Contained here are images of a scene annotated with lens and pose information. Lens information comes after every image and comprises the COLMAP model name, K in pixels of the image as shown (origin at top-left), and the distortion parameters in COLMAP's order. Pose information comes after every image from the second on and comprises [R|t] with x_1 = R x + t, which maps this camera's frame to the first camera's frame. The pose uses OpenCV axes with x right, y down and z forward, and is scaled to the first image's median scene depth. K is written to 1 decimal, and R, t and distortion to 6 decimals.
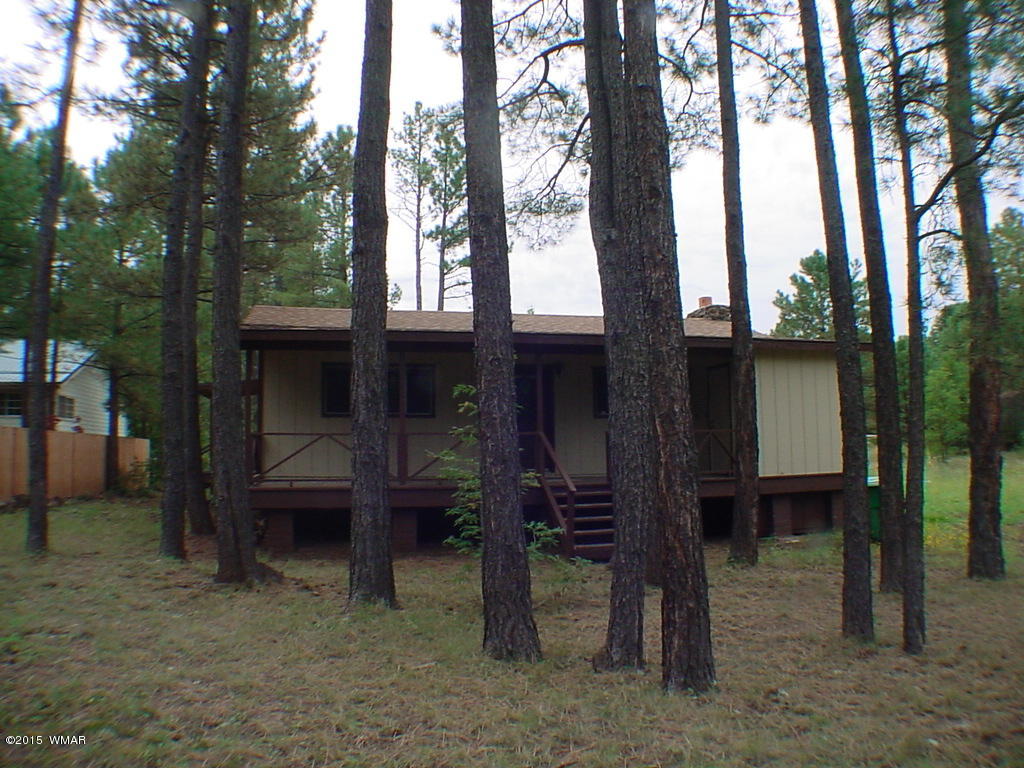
lens RADIAL K [[777.4, 0, 512.0], [0, 777.4, 384.0], [0, 0, 1]] dist [-0.238445, 0.006119]
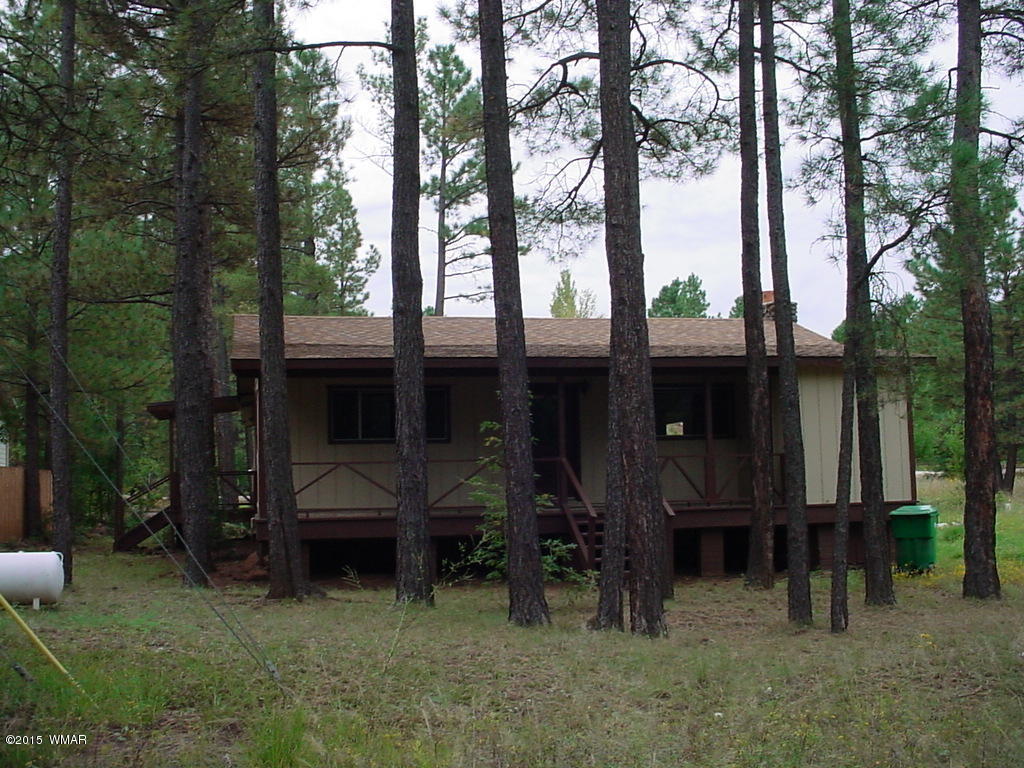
lens RADIAL K [[1239.6, 0, 512.0], [0, 1239.6, 384.0], [0, 0, 1]] dist [-0.231709, 0.229476]
pose [[0.999671, -0.010611, -0.023334, 0.011901], [0.010793, 0.999912, 0.007670, -0.047702], [0.023250, -0.007919, 0.999698, -0.599175]]
